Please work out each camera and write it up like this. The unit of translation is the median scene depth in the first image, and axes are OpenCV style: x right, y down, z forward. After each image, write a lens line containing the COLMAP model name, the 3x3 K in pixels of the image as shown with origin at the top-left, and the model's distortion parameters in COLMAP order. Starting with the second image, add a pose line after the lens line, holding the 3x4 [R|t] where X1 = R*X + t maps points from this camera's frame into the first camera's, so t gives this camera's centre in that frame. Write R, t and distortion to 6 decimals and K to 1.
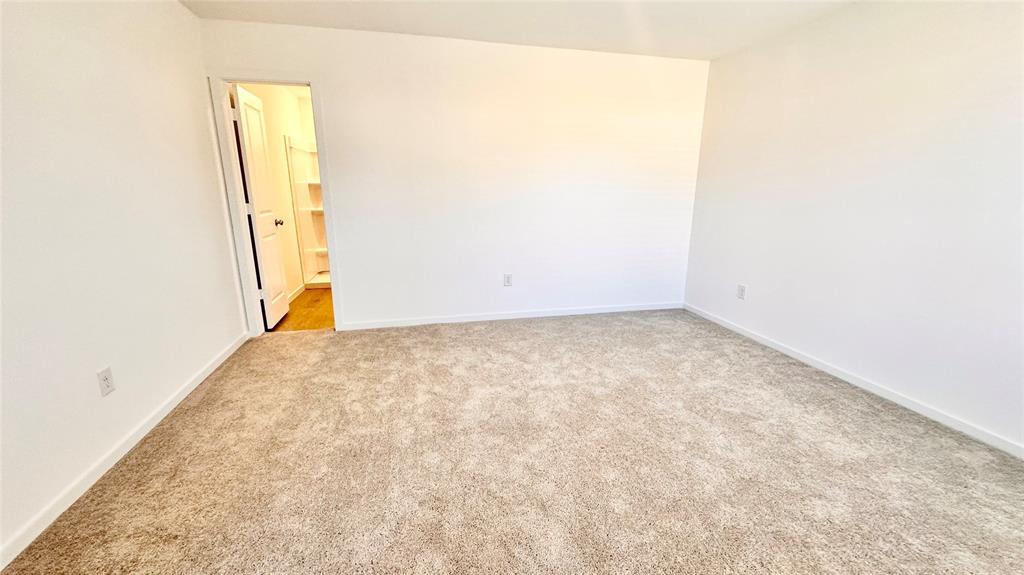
lens RADIAL K [[405.2, 0, 514.8], [0, 405.2, 288.7], [0, 0, 1]] dist [0.000049, 0.000403]
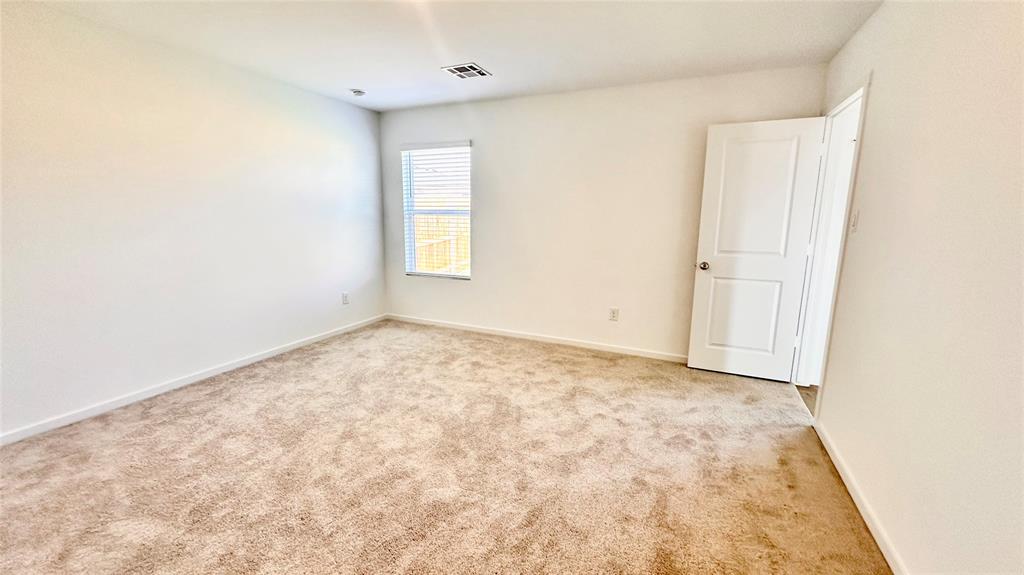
lens RADIAL K [[405.2, 0, 513.7], [0, 405.2, 288.5], [0, 0, 1]] dist [0.000049, 0.000403]
pose [[-0.790681, -0.119920, 0.600369, -0.442879], [0.136765, 0.921251, 0.364132, -0.242756], [-0.596758, 0.370022, -0.712014, 0.943059]]
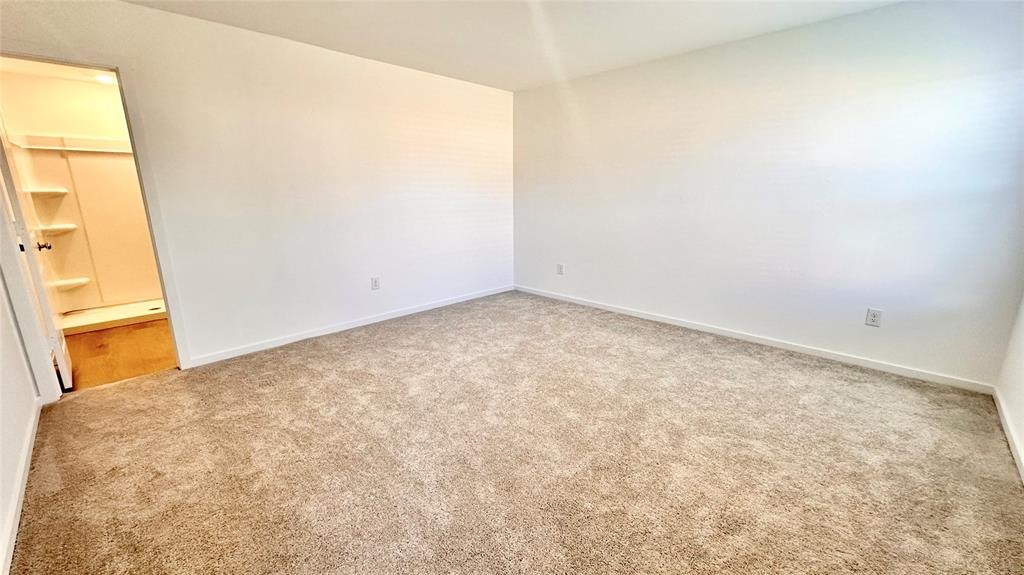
lens RADIAL K [[405.2, 0, 509.5], [0, 405.2, 288.2], [0, 0, 1]] dist [0.000049, 0.000403]
pose [[0.849083, -0.134083, 0.510959, -0.312440], [0.139560, 0.989822, 0.027832, 0.010810], [-0.509491, 0.047678, 0.859154, -0.068833]]
